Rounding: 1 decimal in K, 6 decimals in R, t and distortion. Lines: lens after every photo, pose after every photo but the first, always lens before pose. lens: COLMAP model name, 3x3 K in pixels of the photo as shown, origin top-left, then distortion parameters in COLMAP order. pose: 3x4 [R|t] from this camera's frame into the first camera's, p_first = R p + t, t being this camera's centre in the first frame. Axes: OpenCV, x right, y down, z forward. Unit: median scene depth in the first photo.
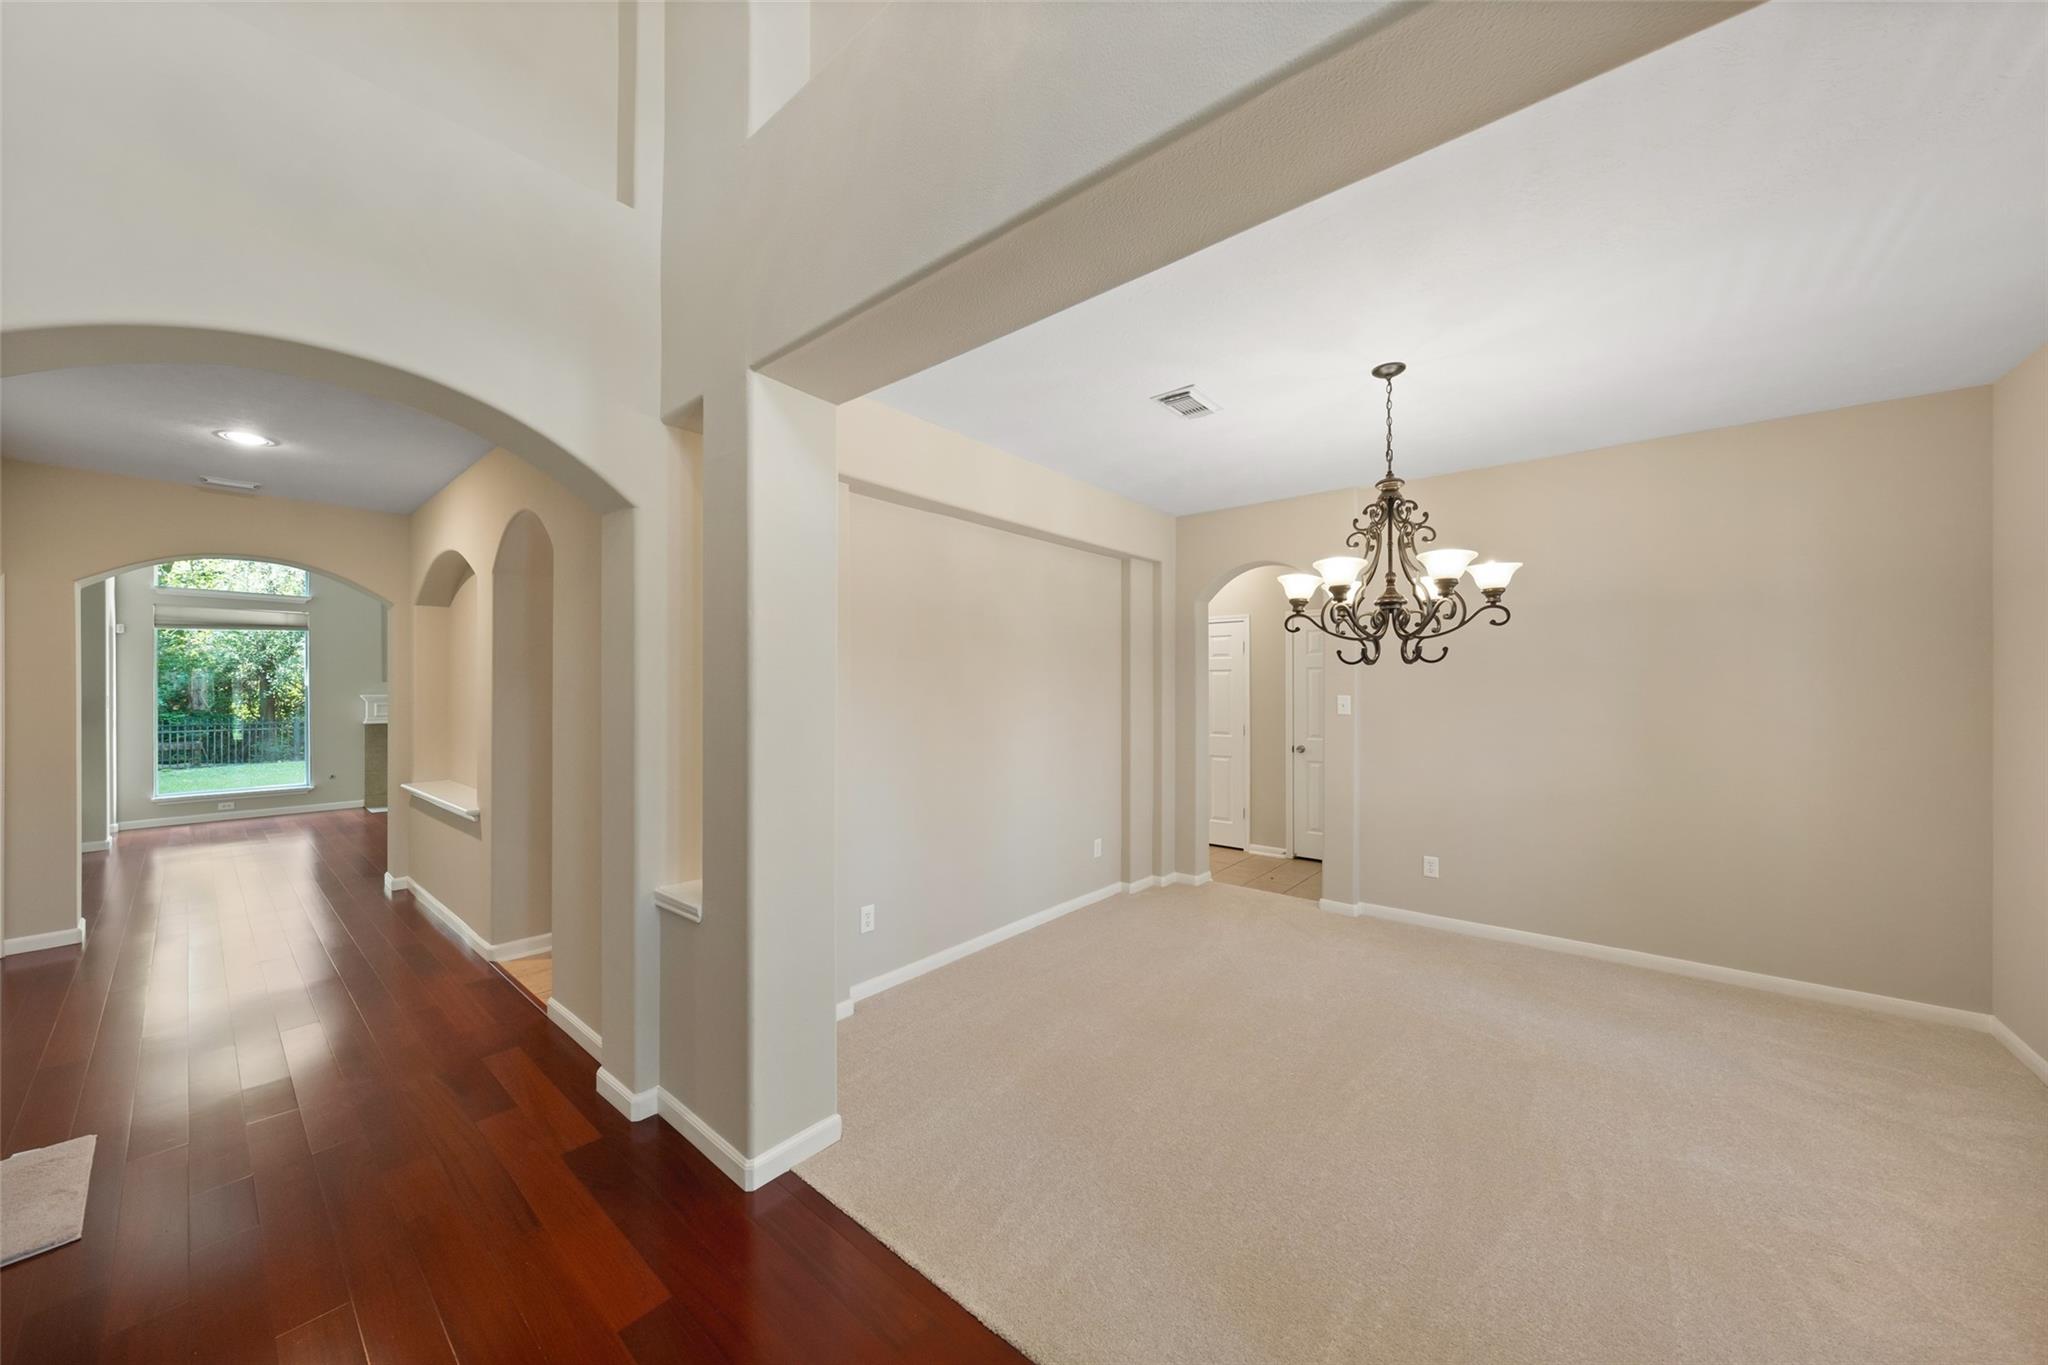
lens RADIAL K [[701.8, 0, 1014.3], [0, 701.8, 684.2], [0, 0, 1]] dist [-0.001475, 0.000058]
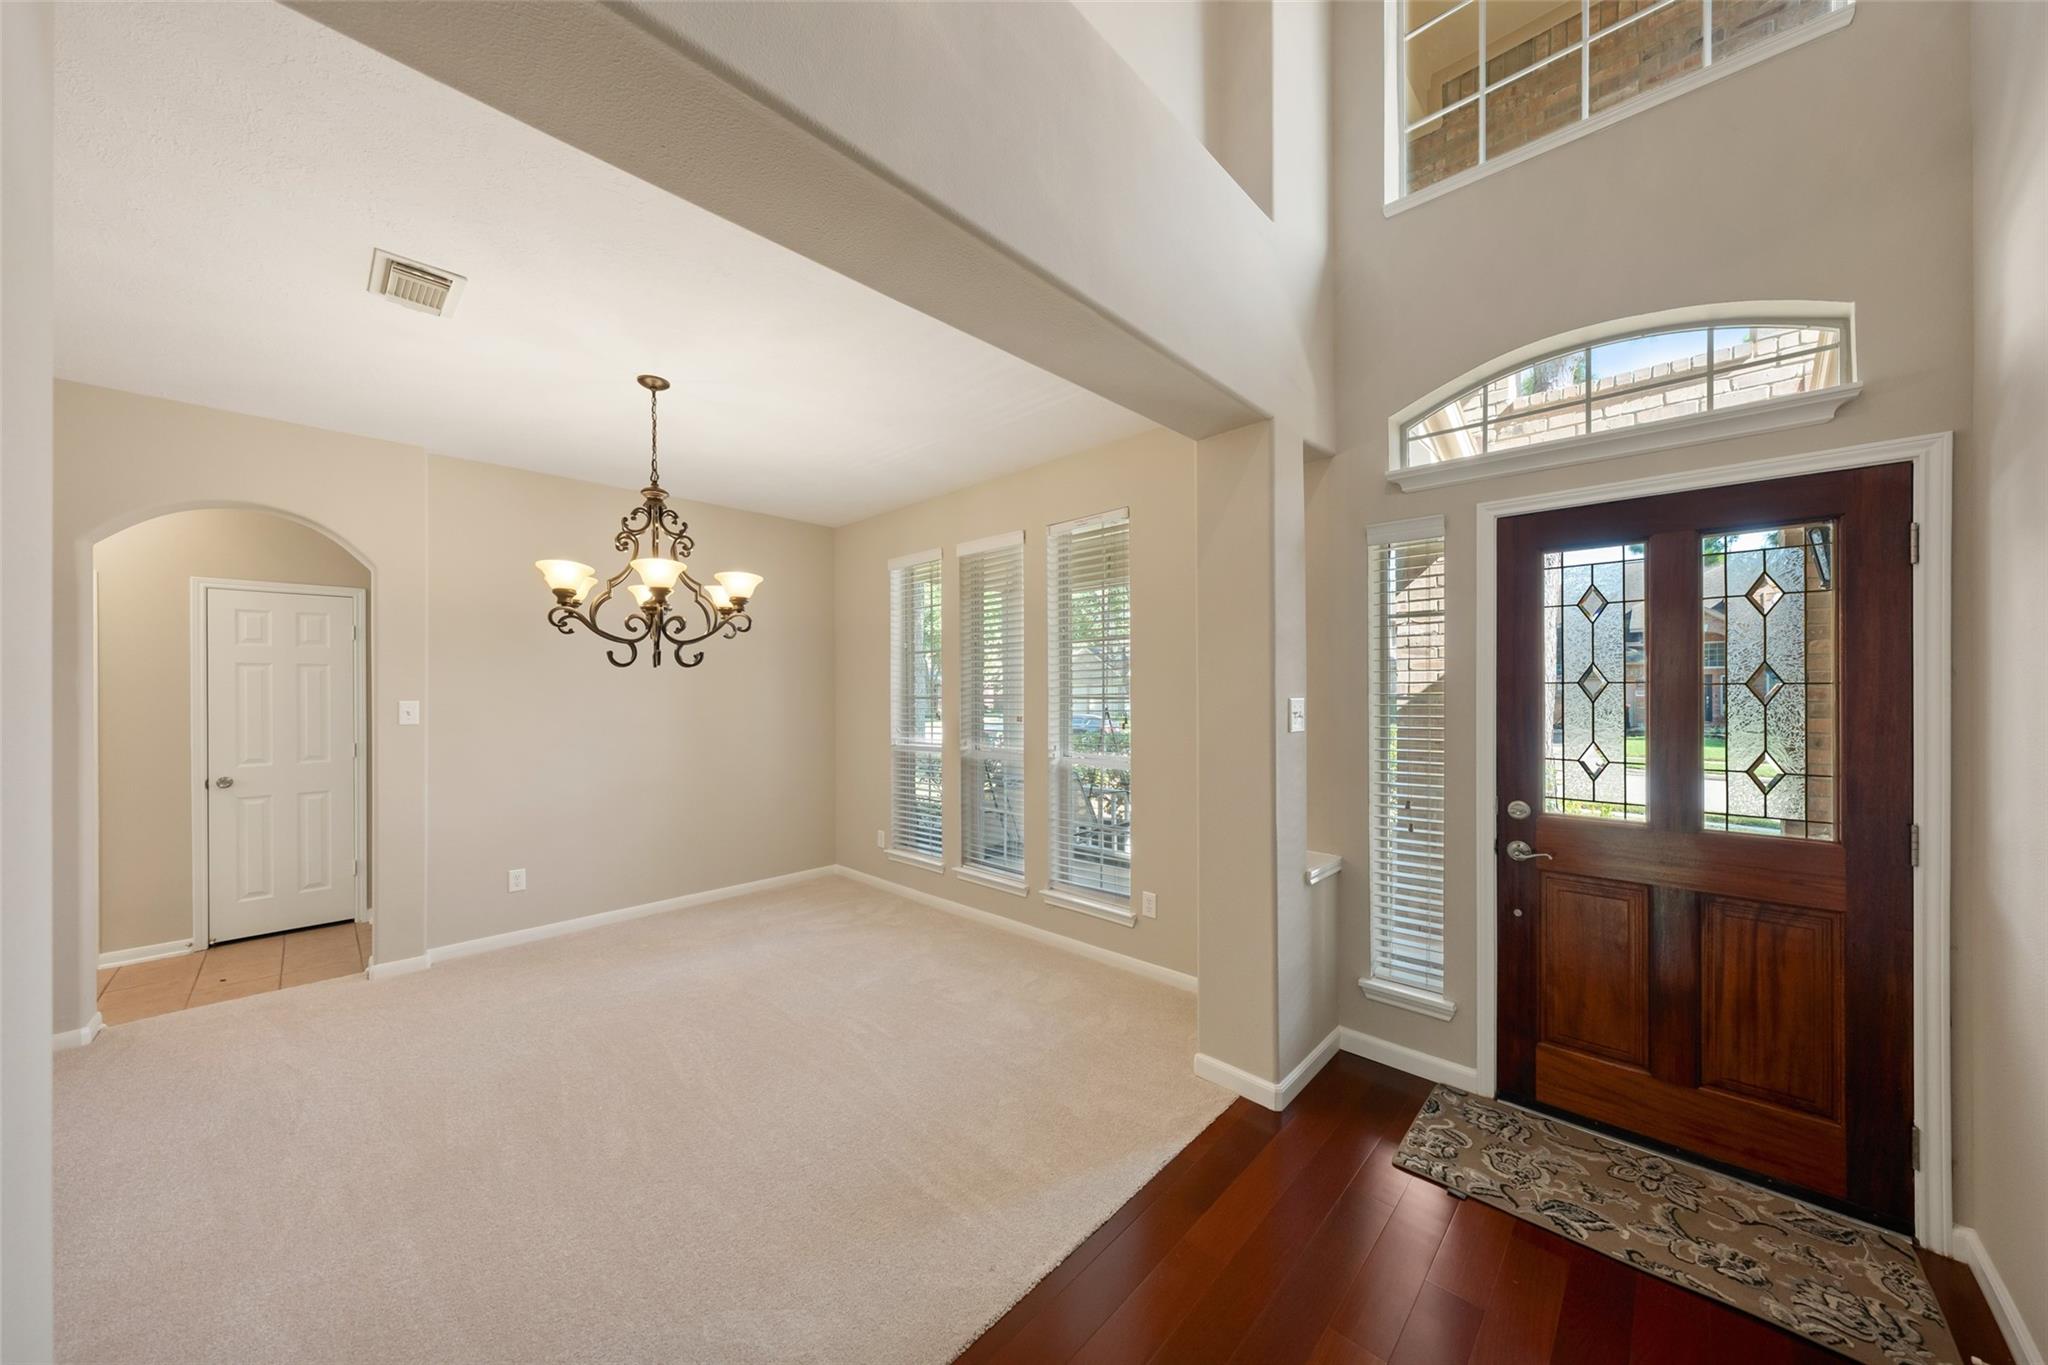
lens RADIAL K [[701.8, 0, 1014.3], [0, 701.8, 684.2], [0, 0, 1]] dist [-0.001475, 0.000058]
pose [[0.067425, 0.005453, 0.997709, -0.389916], [-0.000996, 0.999985, -0.005398, 0.000844], [-0.997724, -0.000630, 0.067430, 0.340808]]
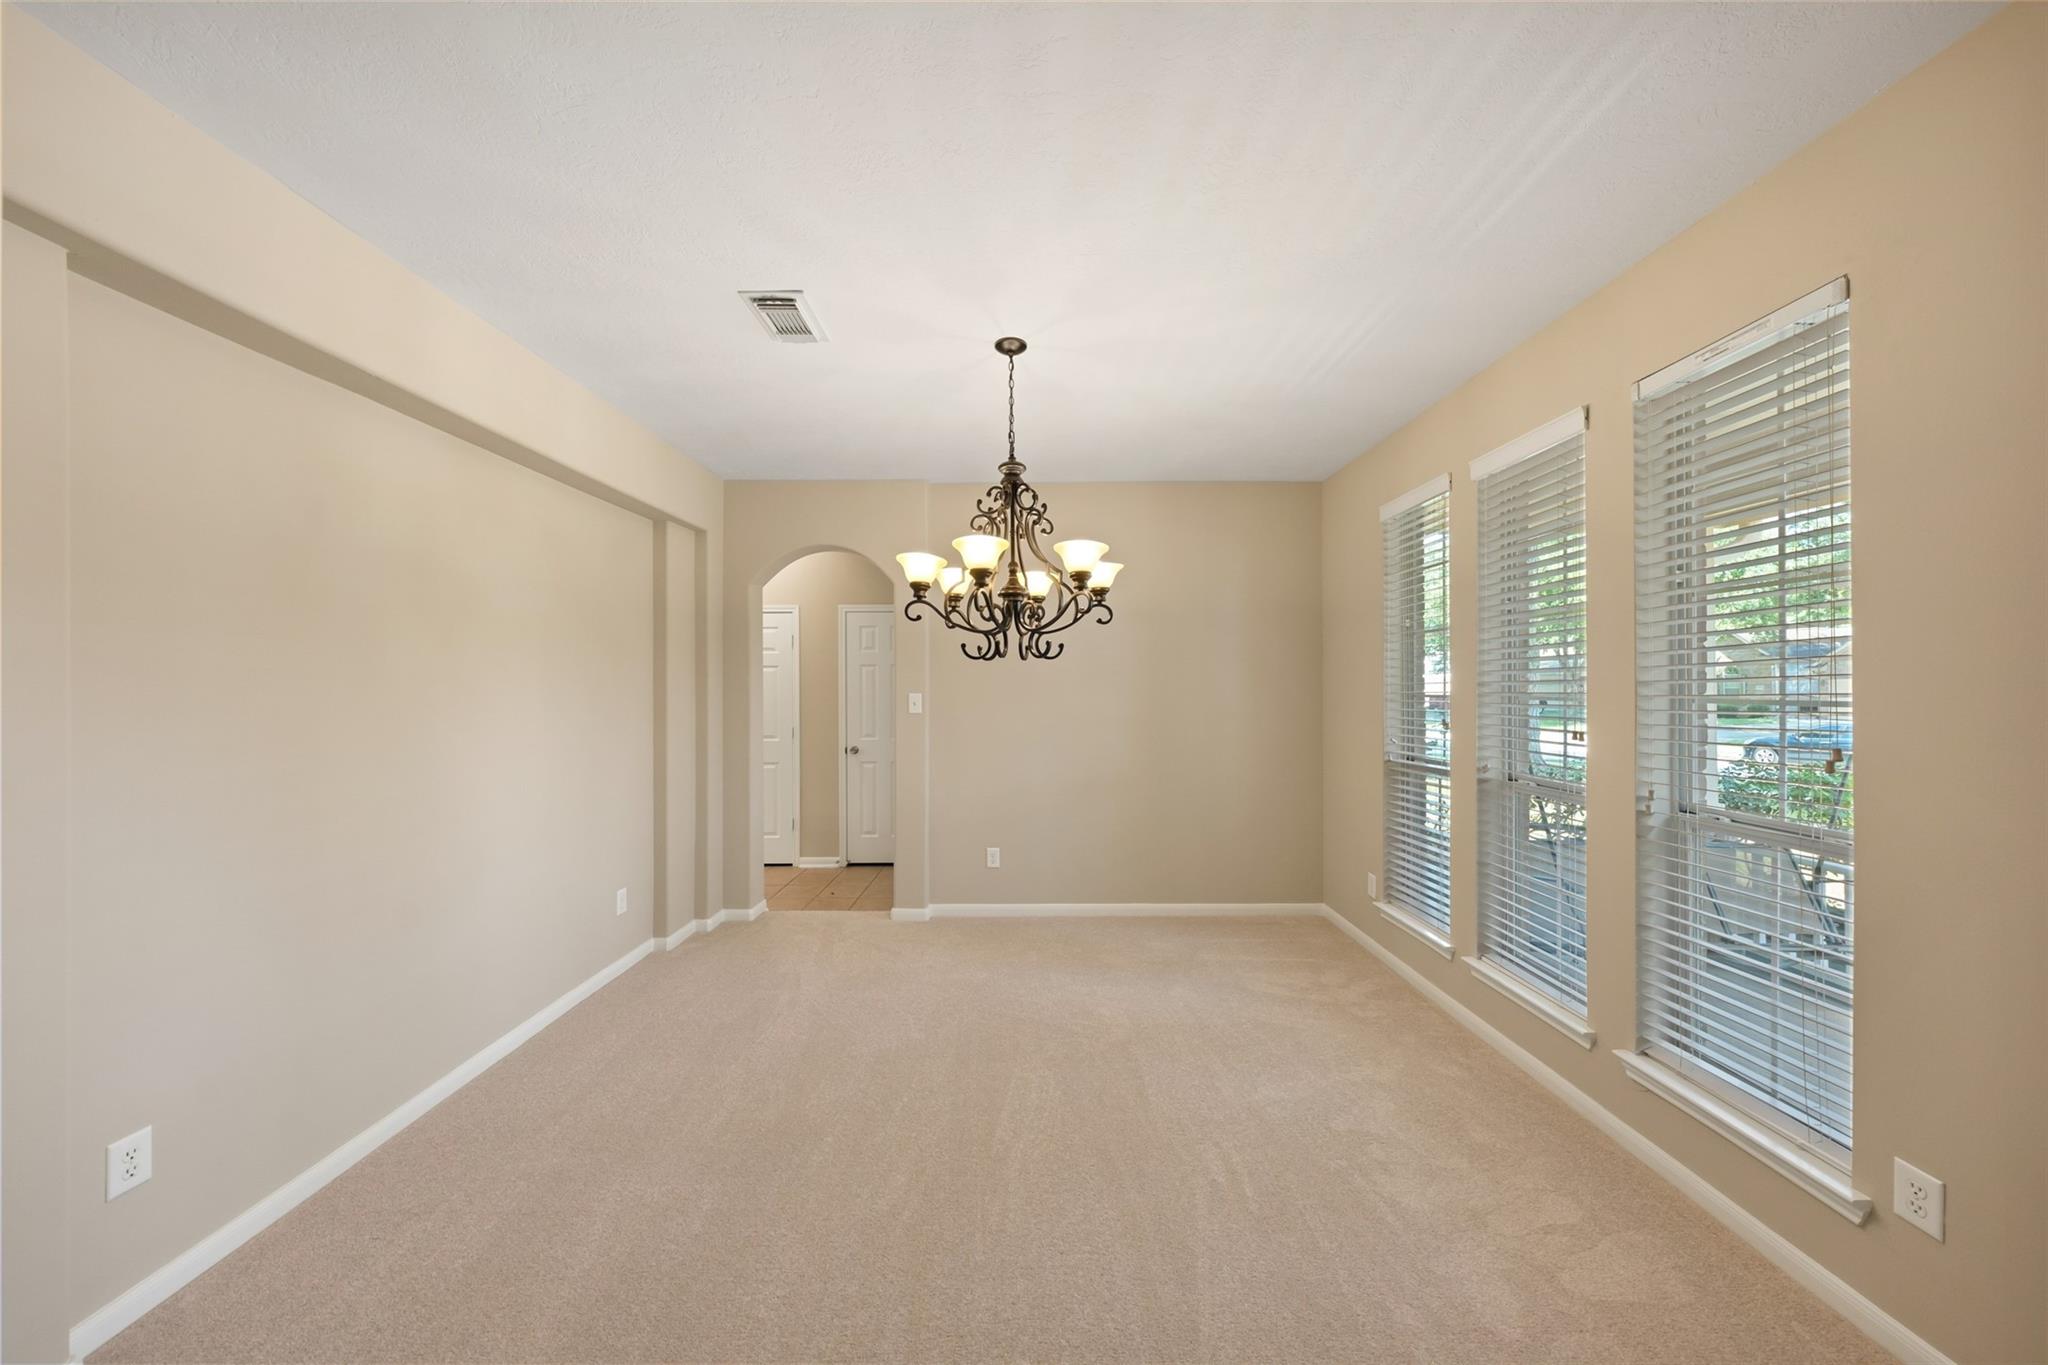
lens RADIAL K [[695.1, 0, 1018.6], [0, 695.1, 681.4], [0, 0, 1]] dist [-0.001424, 0.000004]
pose [[0.767071, 0.000368, 0.641562, -0.045806], [0.000158, 1.000000, -0.000762, 0.000764], [-0.641562, 0.000686, 0.767071, 0.239499]]
